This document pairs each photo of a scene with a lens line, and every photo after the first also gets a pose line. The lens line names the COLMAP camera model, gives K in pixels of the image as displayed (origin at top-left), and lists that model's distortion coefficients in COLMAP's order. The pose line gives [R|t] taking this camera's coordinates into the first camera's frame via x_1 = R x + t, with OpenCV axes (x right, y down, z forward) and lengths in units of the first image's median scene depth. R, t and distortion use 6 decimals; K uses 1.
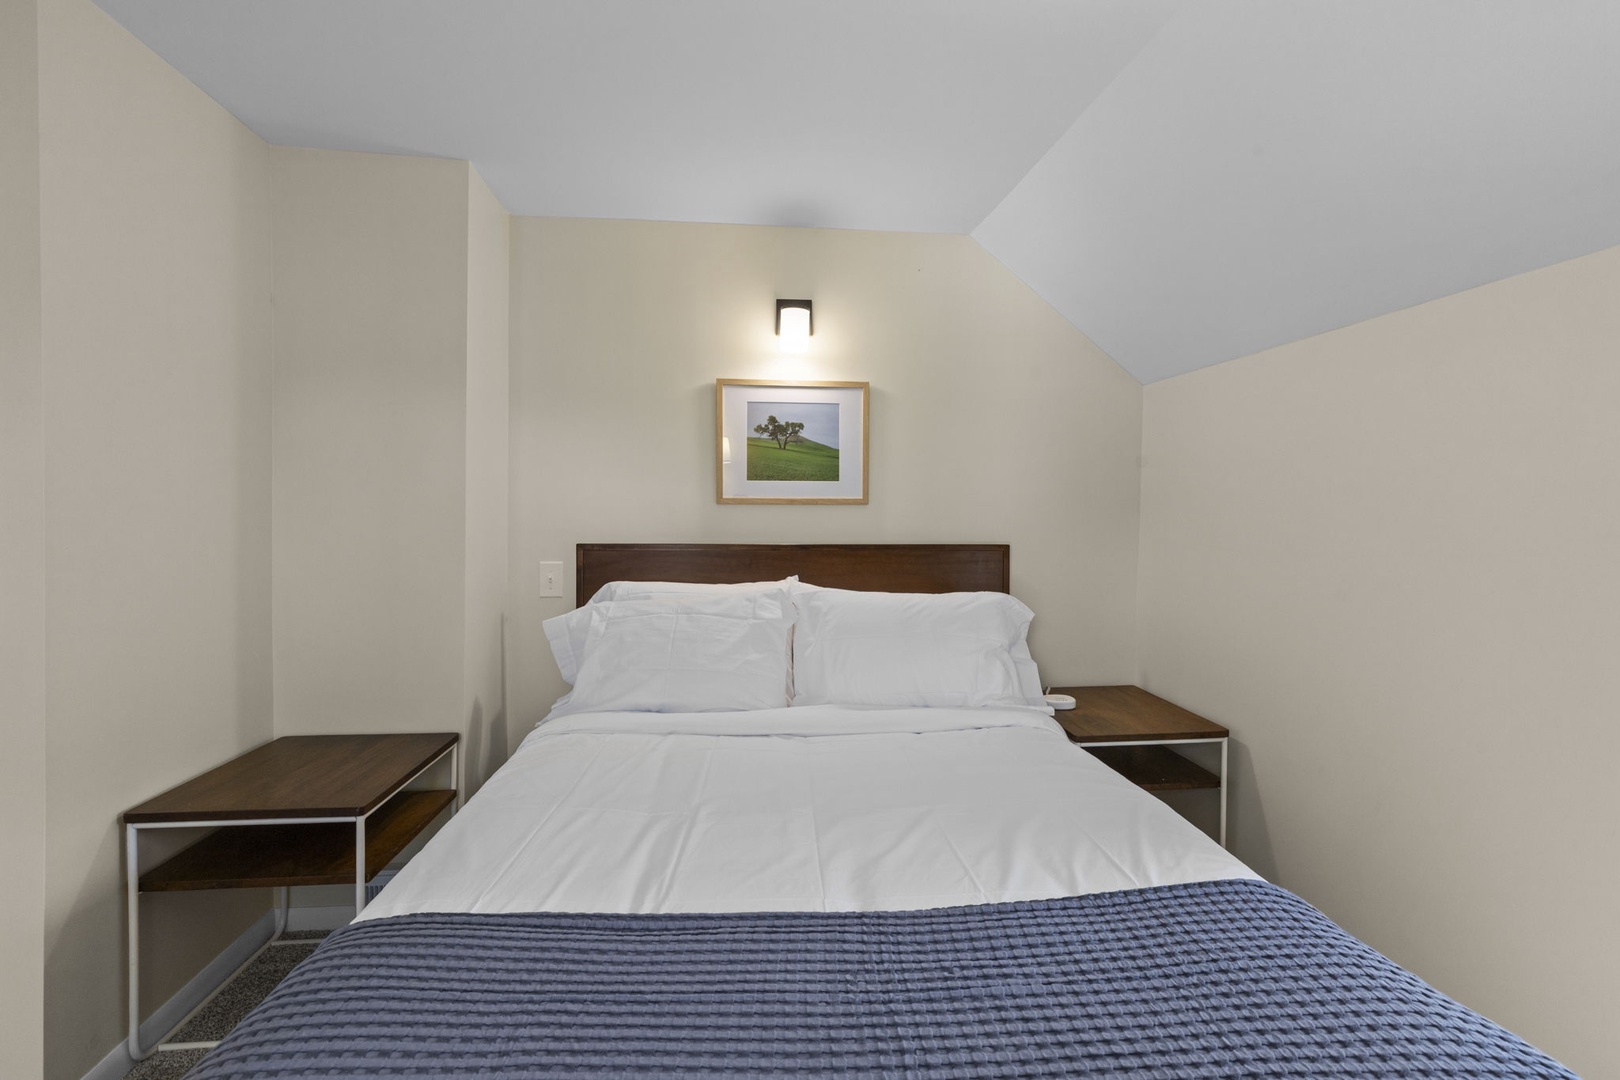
lens RADIAL K [[721.2, 0, 805.6], [0, 721.2, 525.0], [0, 0, 1]] dist [0.005960, -0.000864]
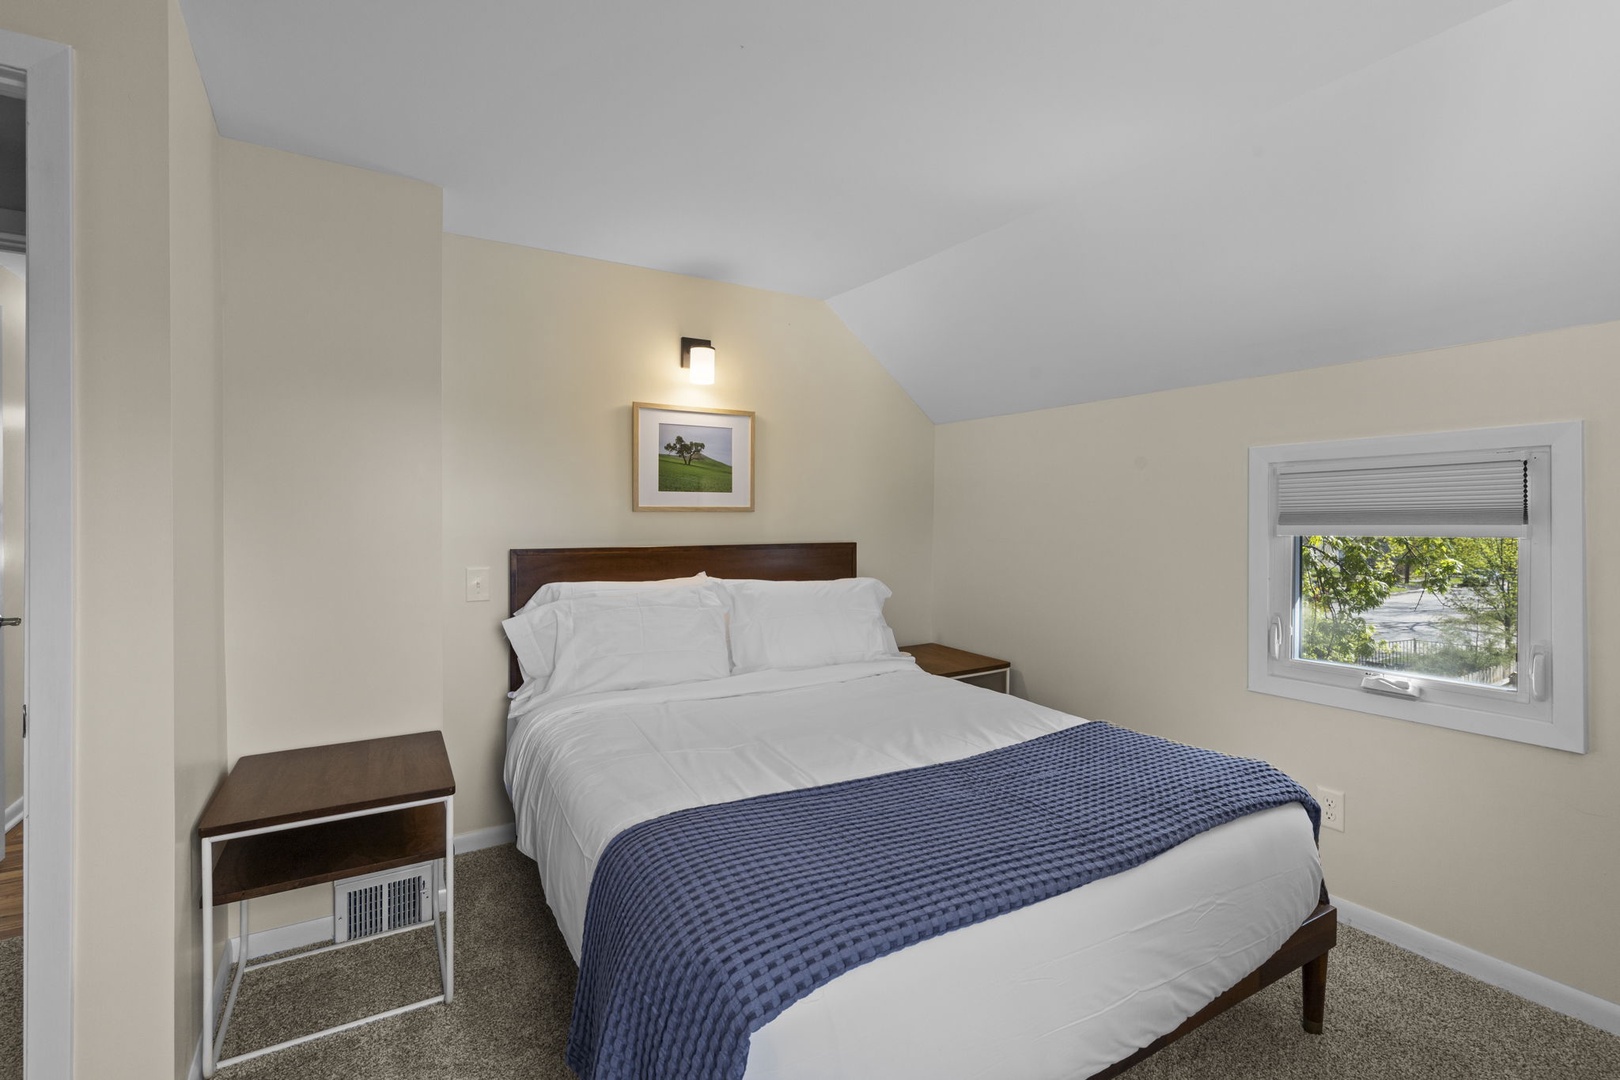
lens RADIAL K [[721.2, 0, 803.0], [0, 721.2, 522.3], [0, 0, 1]] dist [0.005960, -0.000864]
pose [[0.908170, -0.009650, 0.418489, -0.359092], [0.013111, 0.999899, -0.005396, -0.002772], [-0.418395, 0.010387, 0.908206, -0.148119]]
